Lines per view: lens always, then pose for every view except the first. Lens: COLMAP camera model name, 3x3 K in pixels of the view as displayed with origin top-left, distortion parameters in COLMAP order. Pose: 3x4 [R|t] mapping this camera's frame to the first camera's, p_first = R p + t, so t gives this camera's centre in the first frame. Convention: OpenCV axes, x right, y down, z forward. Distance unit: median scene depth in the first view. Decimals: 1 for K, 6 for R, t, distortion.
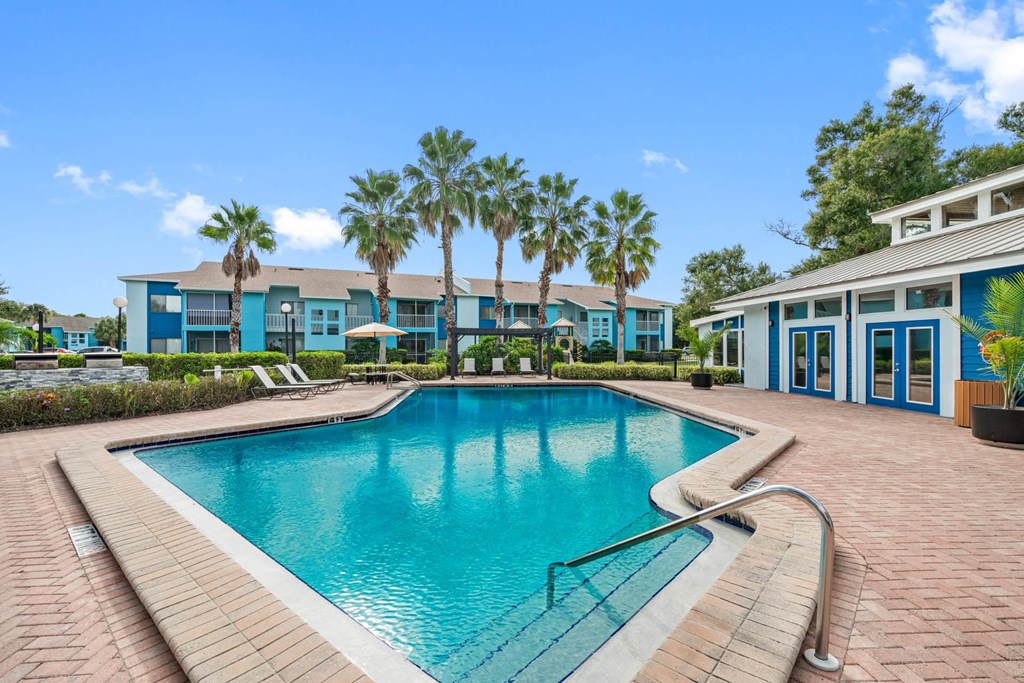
lens RADIAL K [[468.9, 0, 511.8], [0, 468.9, 341.3], [0, 0, 1]] dist [-0.005135, 0.004052]
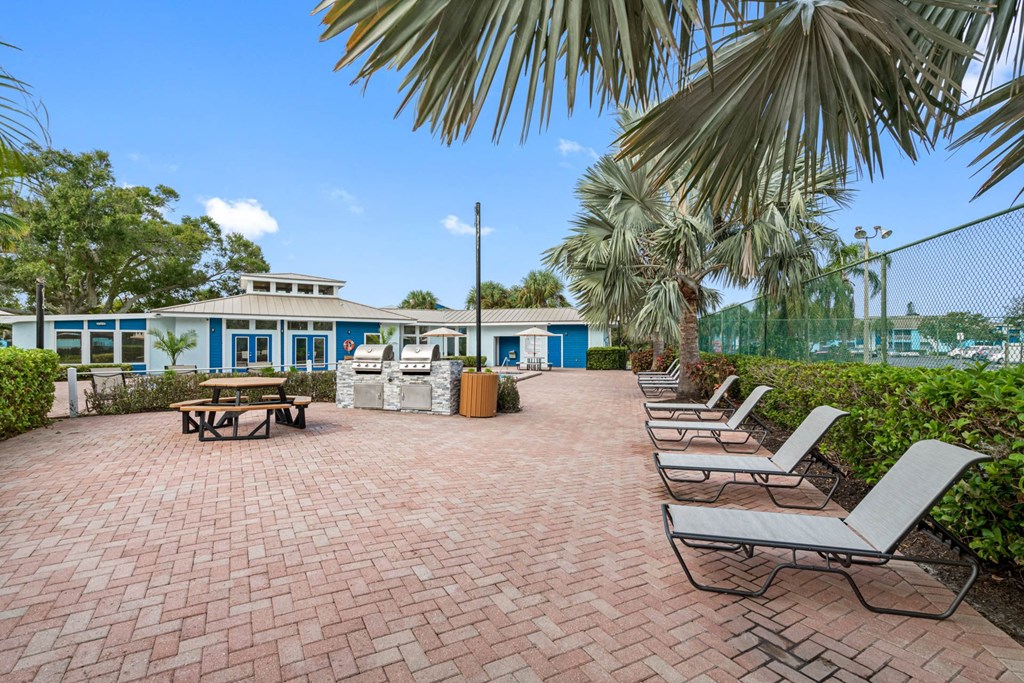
lens RADIAL K [[468.9, 0, 512.0], [0, 468.9, 349.6], [0, 0, 1]] dist [-0.005135, 0.004052]
pose [[-0.456515, -0.004011, 0.889707, -0.865393], [-0.006625, 0.999977, 0.001108, 0.011887], [-0.889691, -0.005389, -0.456531, 0.554213]]
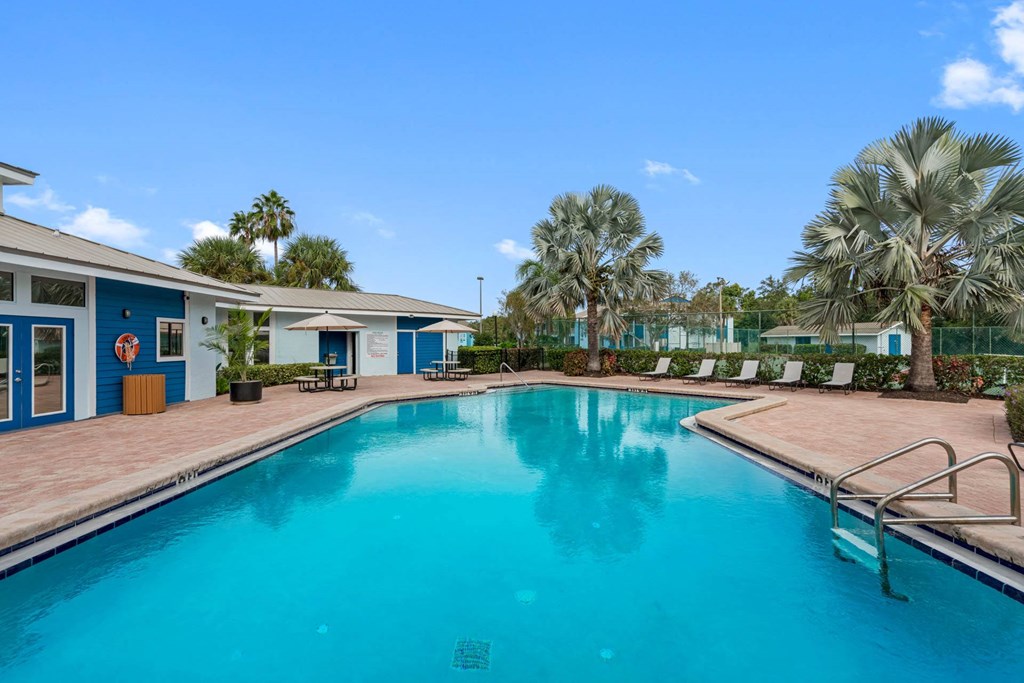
lens RADIAL K [[468.9, 0, 510.1], [0, 468.9, 342.5], [0, 0, 1]] dist [-0.005135, 0.004052]
pose [[-0.995697, 0.005640, 0.092500, -0.022669], [0.004765, 0.999942, -0.009673, 0.006003], [-0.092549, -0.009190, -0.995666, 0.797221]]
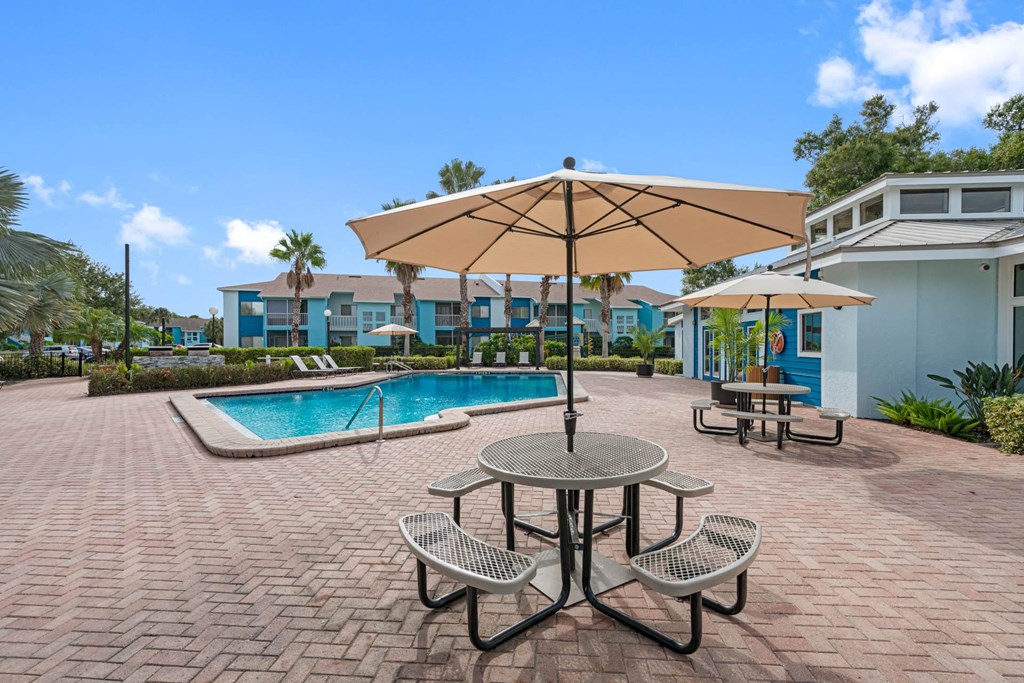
lens RADIAL K [[468.9, 0, 509.7], [0, 468.9, 335.9], [0, 0, 1]] dist [-0.005135, 0.004052]
pose [[0.988348, -0.003515, -0.152169, 0.178164], [0.002881, 0.999986, -0.004387, 0.000073], [0.152183, 0.003898, 0.988345, -0.175044]]
